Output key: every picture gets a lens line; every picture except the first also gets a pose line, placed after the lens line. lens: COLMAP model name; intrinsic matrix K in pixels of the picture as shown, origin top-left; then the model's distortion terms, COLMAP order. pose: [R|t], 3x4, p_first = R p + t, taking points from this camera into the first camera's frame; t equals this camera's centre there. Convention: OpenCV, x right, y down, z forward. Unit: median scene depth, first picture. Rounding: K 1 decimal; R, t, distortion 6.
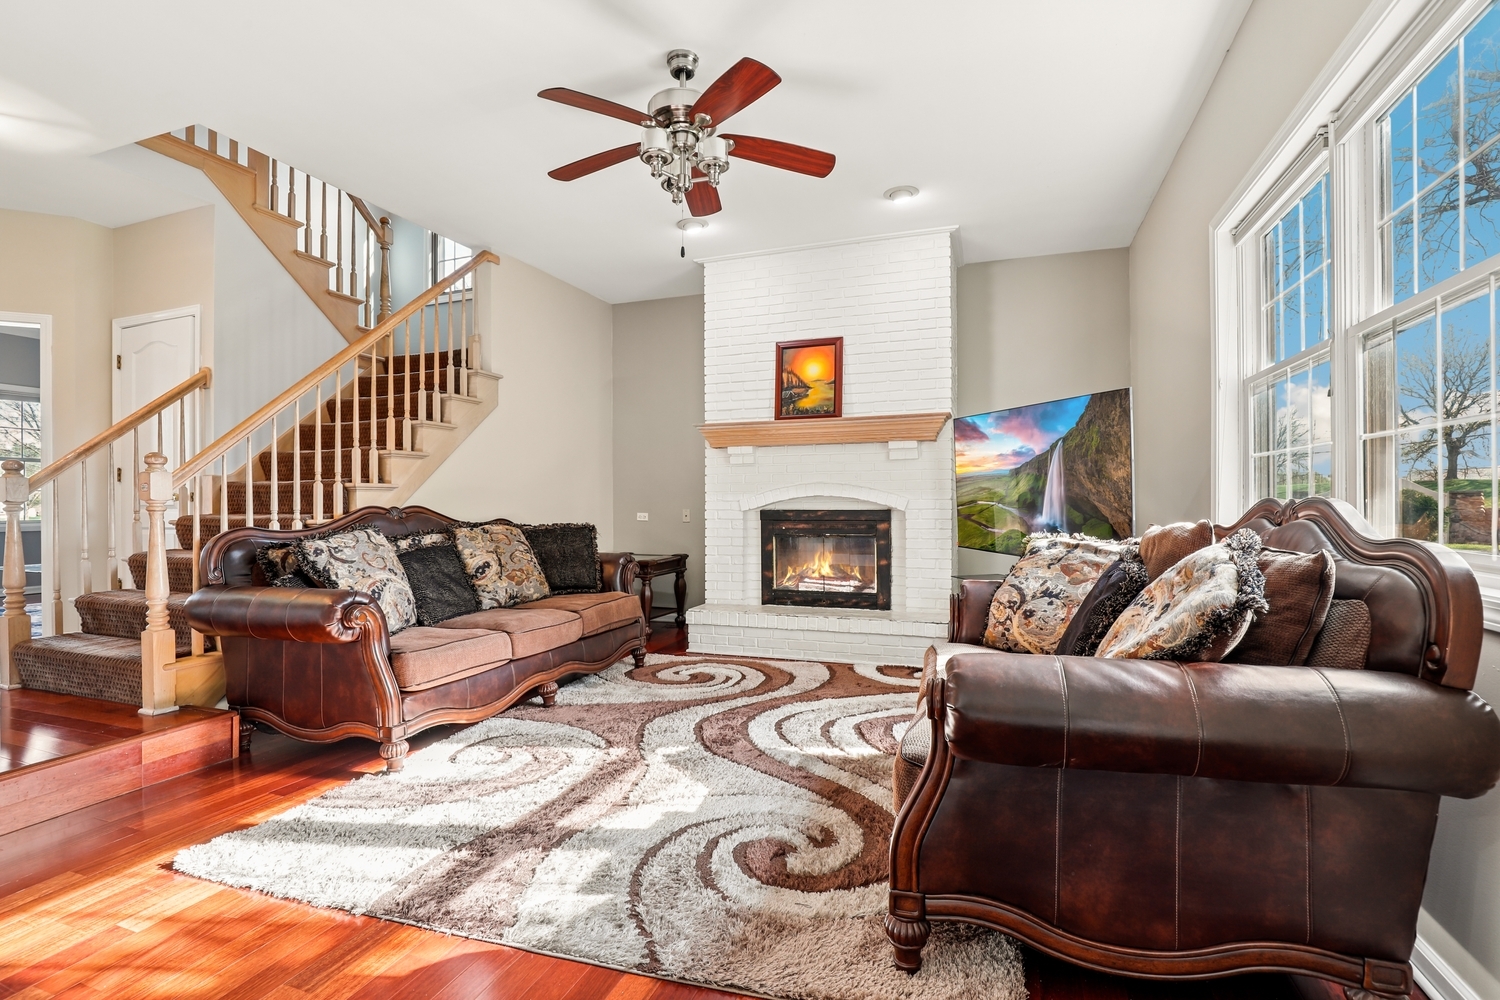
lens RADIAL K [[699.0, 0, 751.7], [0, 699.0, 503.4], [0, 0, 1]] dist [-0.003129, -0.000296]
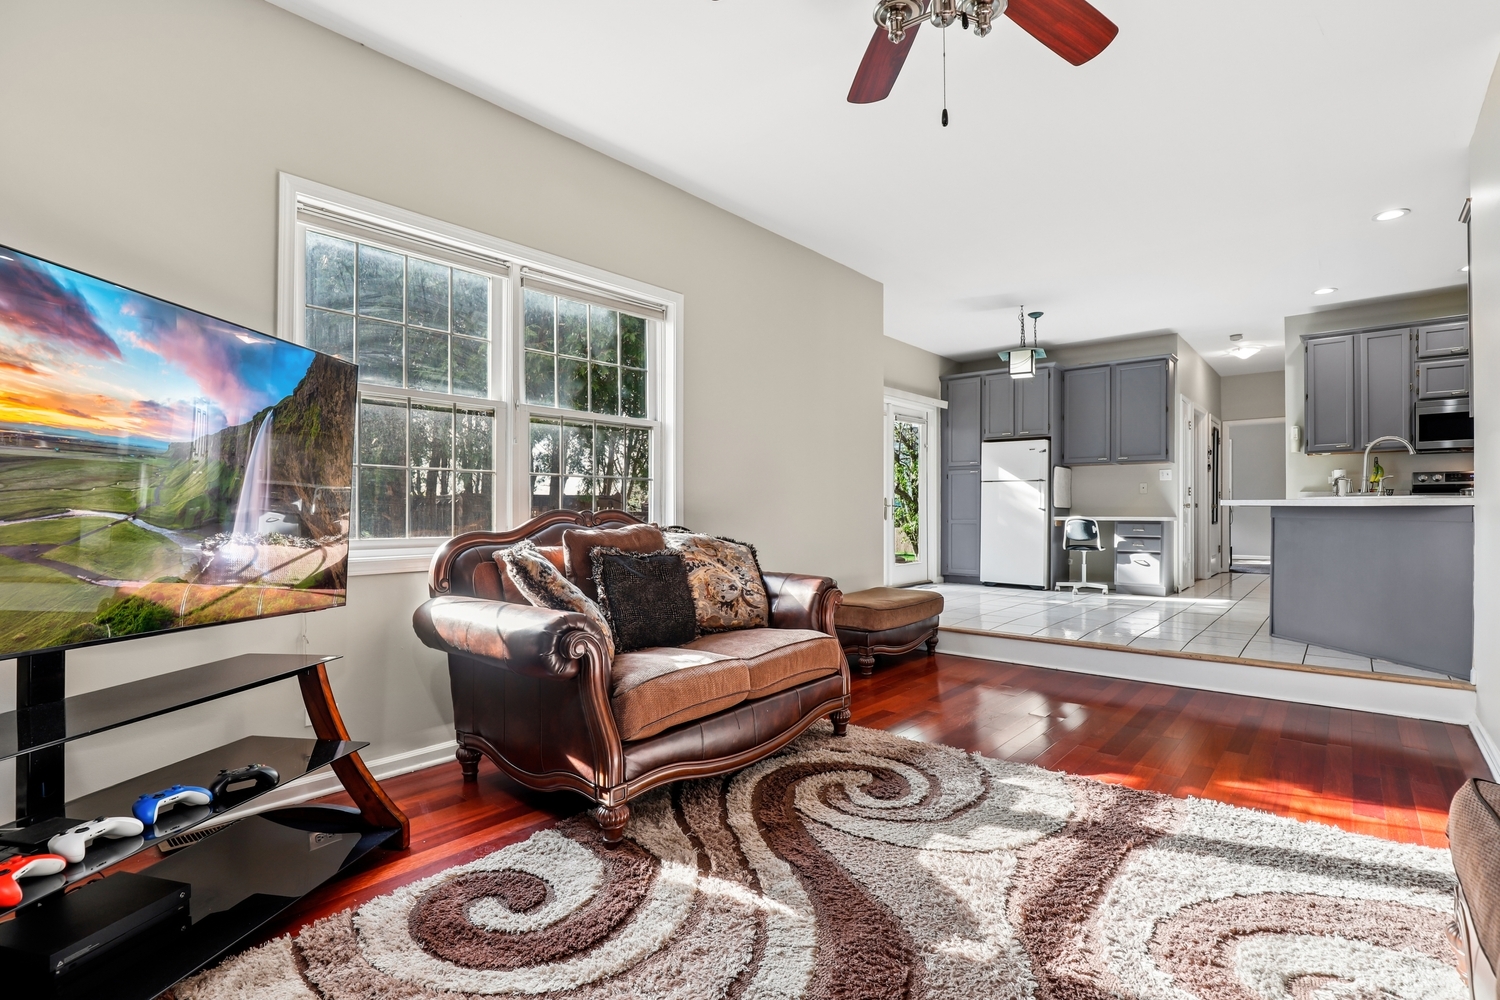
lens RADIAL K [[699.0, 0, 763.4], [0, 699.0, 510.1], [0, 0, 1]] dist [-0.003129, -0.000296]
pose [[-0.928275, -0.002442, 0.371886, -0.162373], [-0.005373, 0.999962, -0.006843, -0.007168], [-0.371855, -0.008350, -0.928253, 1.473083]]
